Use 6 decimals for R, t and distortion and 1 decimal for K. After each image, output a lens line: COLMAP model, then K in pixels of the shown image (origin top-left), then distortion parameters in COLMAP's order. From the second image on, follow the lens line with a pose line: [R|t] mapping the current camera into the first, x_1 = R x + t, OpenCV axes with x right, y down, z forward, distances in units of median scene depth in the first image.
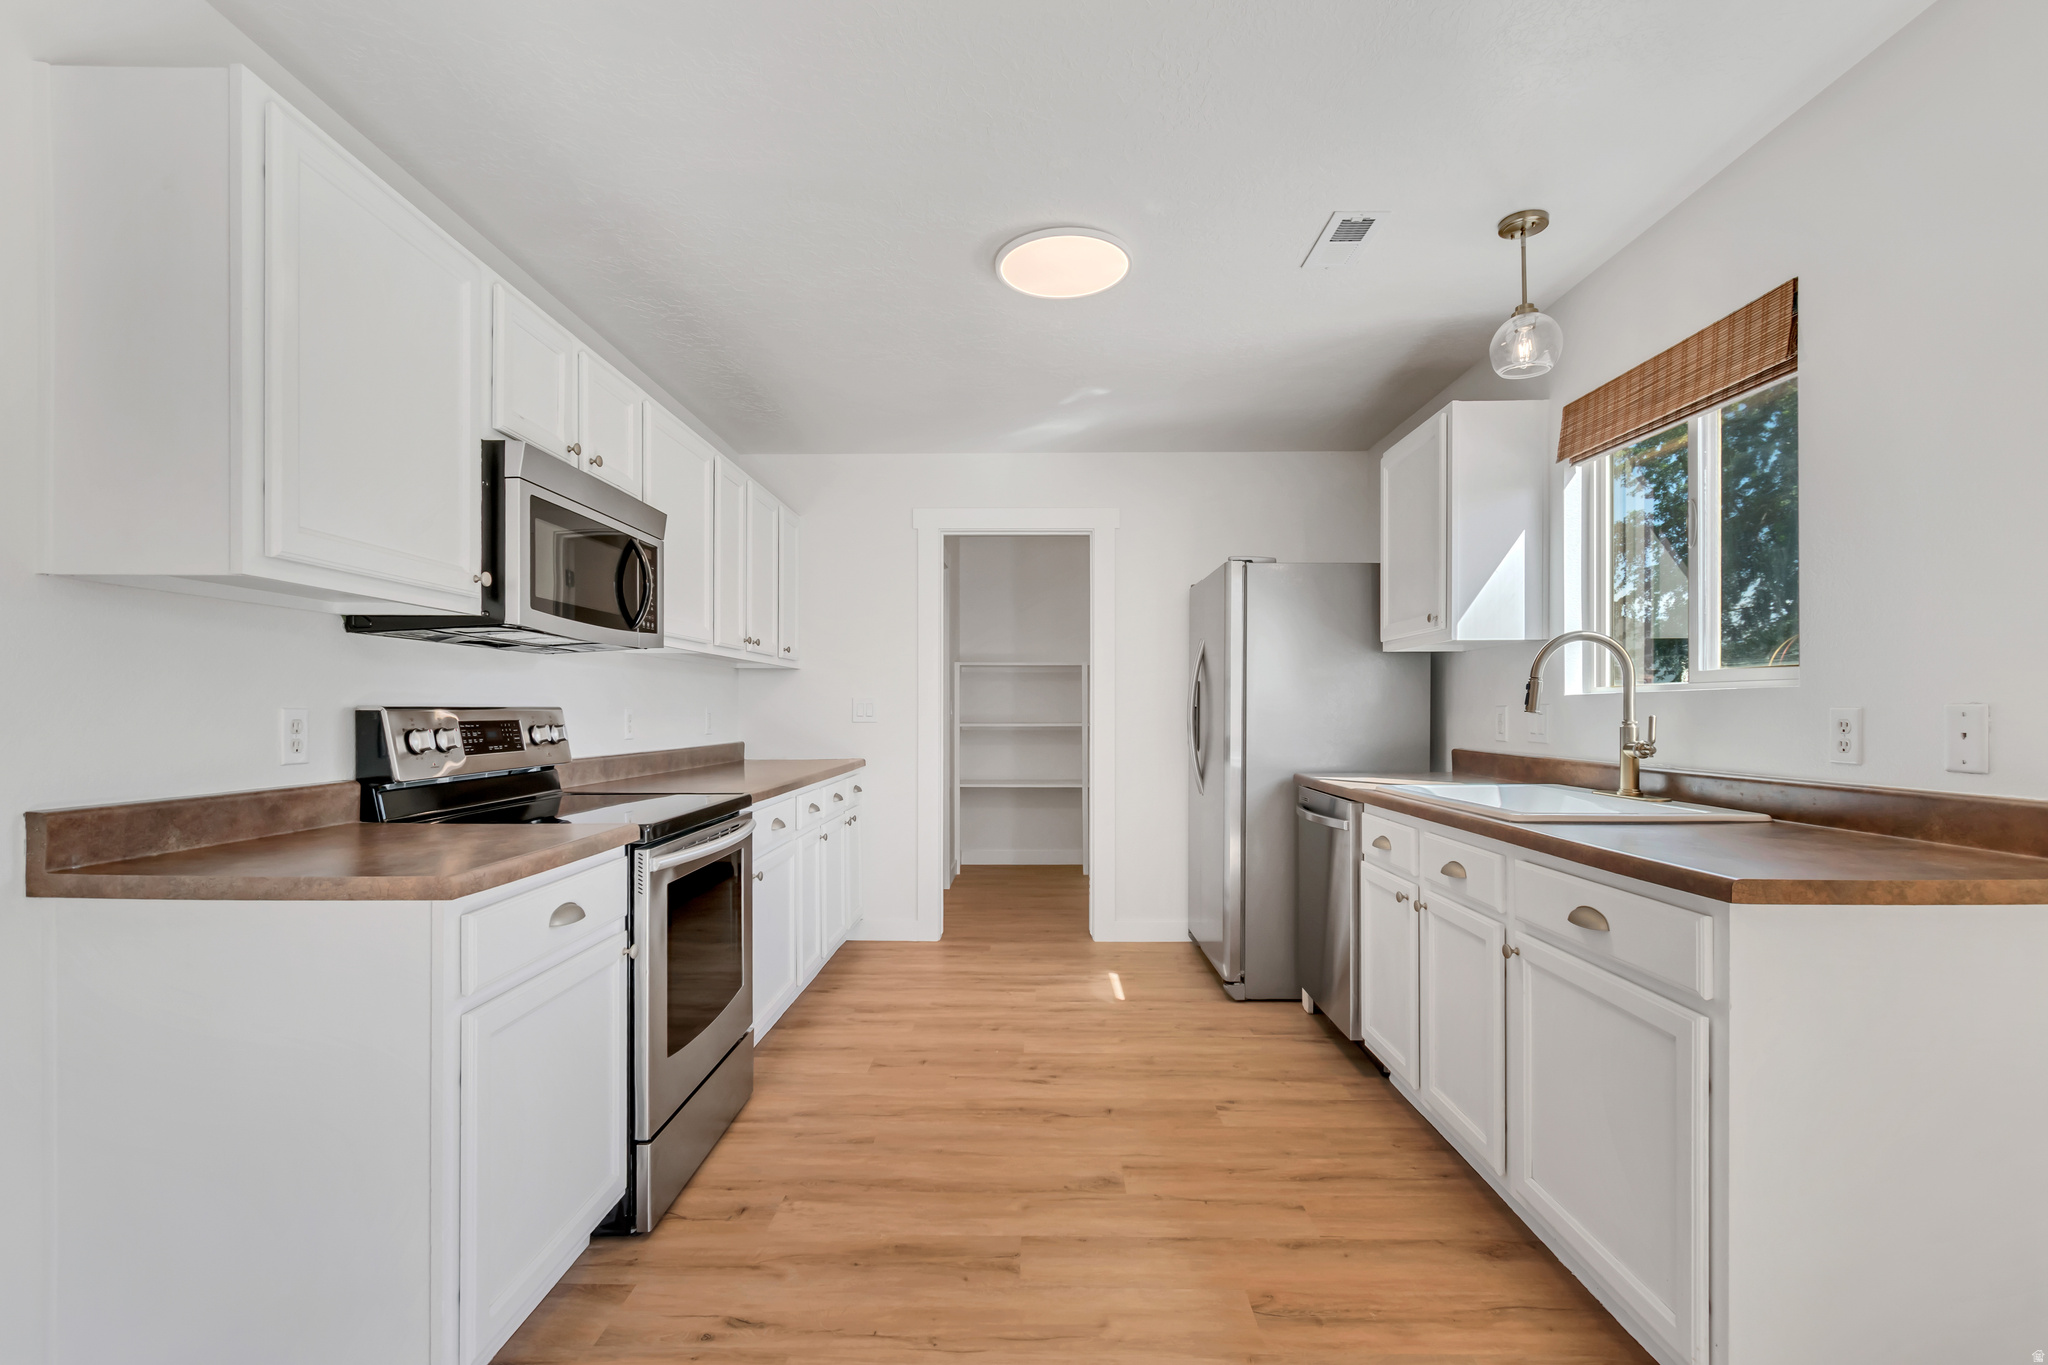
lens RADIAL K [[920.5, 0, 1023.8], [0, 920.5, 704.7], [0, 0, 1]] dist [0.000778, -0.000104]
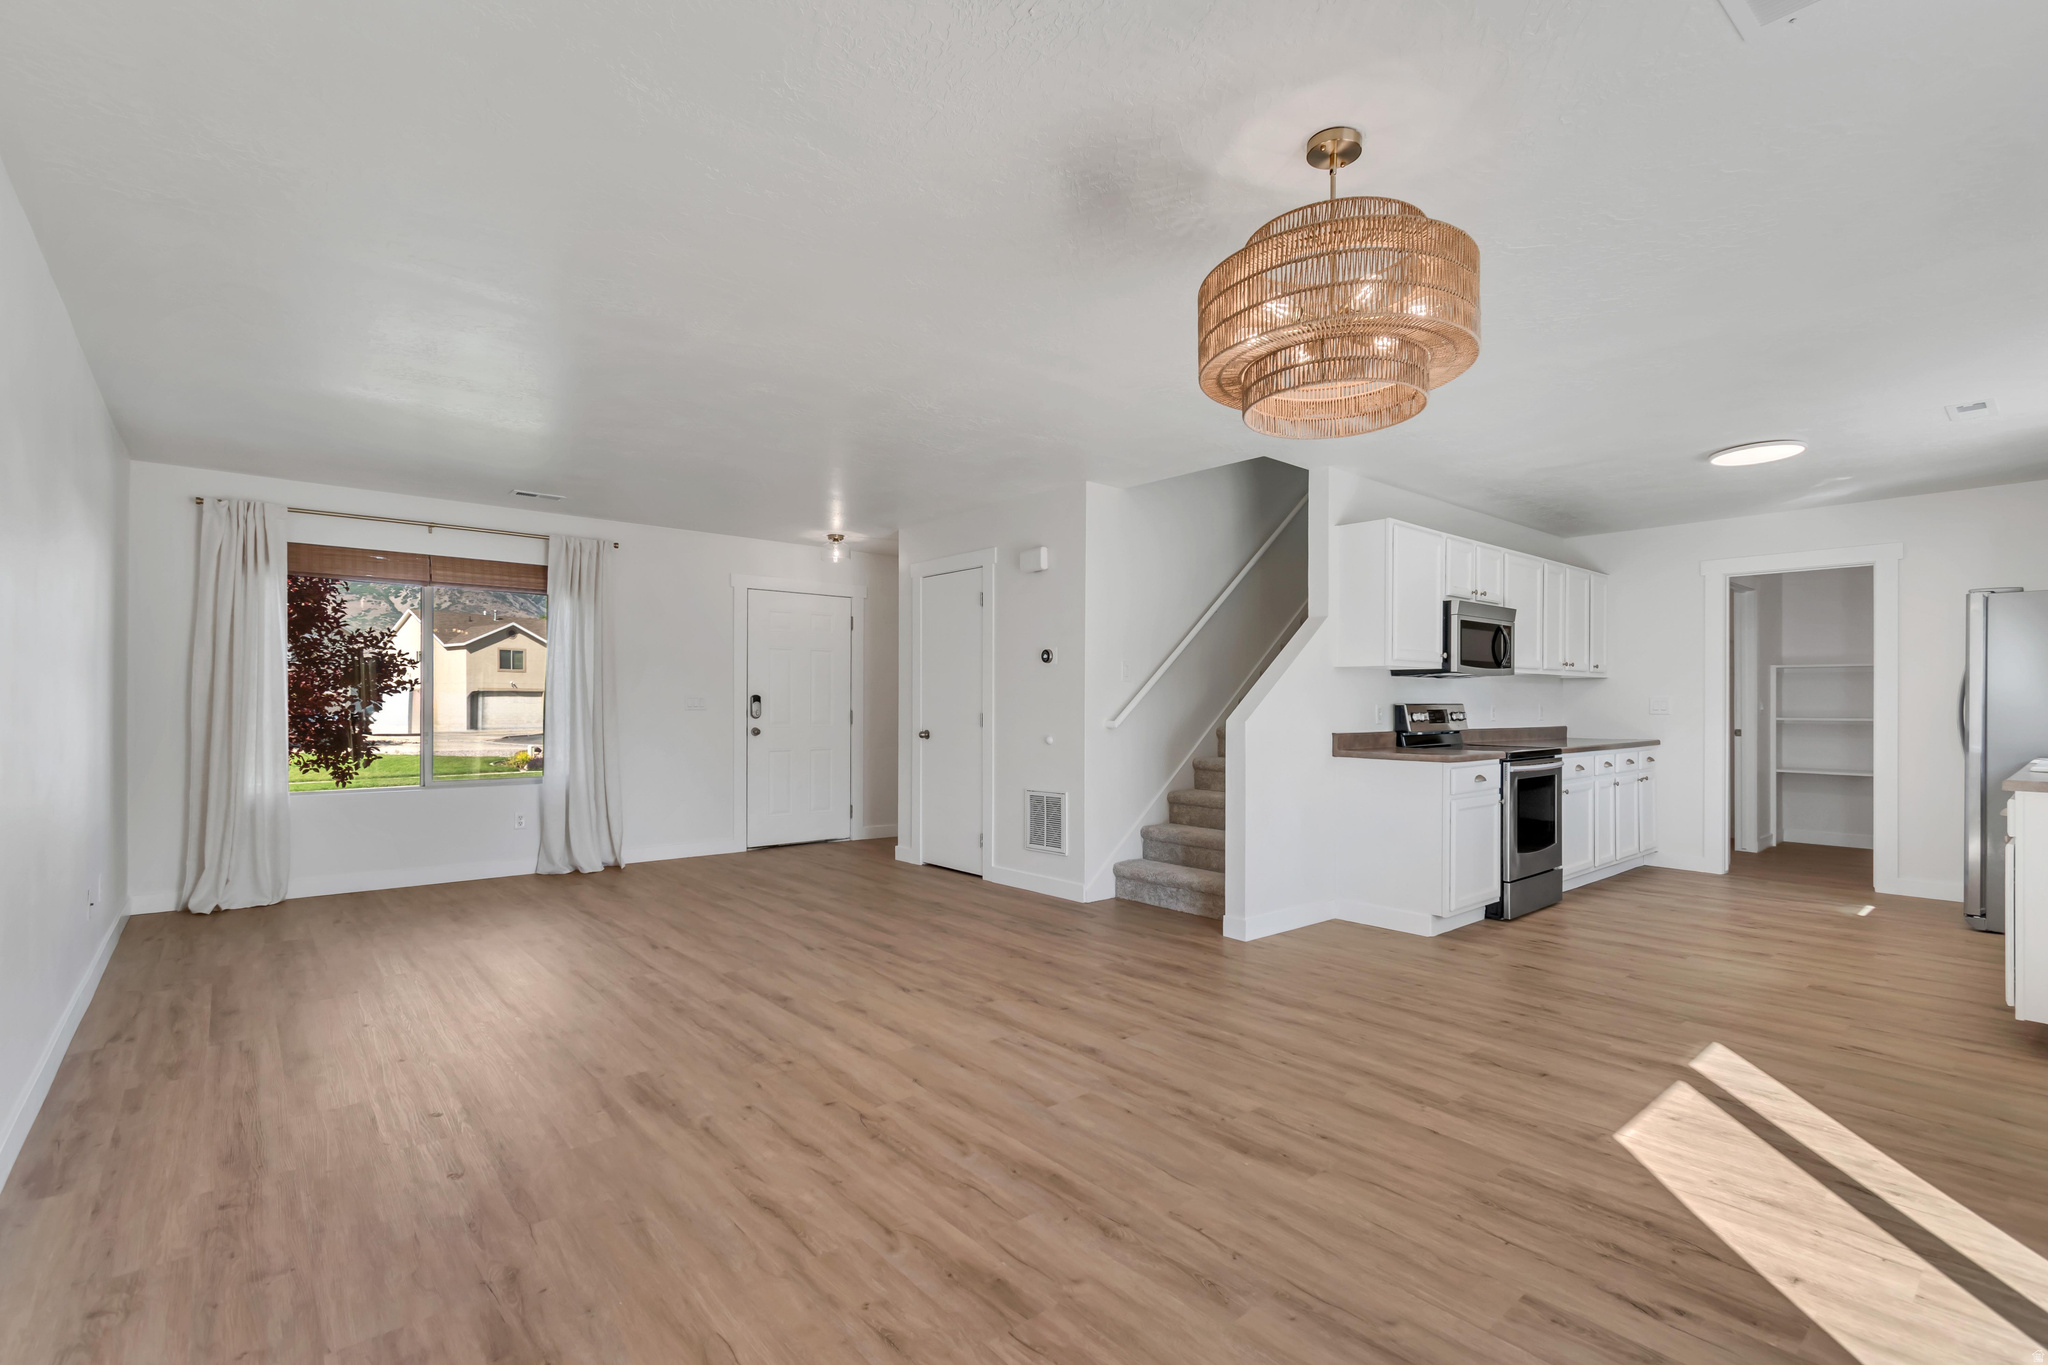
lens RADIAL K [[920.5, 0, 1023.8], [0, 920.5, 704.7], [0, 0, 1]] dist [0.000778, -0.000104]
pose [[0.658909, 0.005854, -0.752200, 0.449040], [-0.000328, 0.999972, 0.007495, -0.011187], [0.752223, -0.004692, 0.658892, -1.220510]]
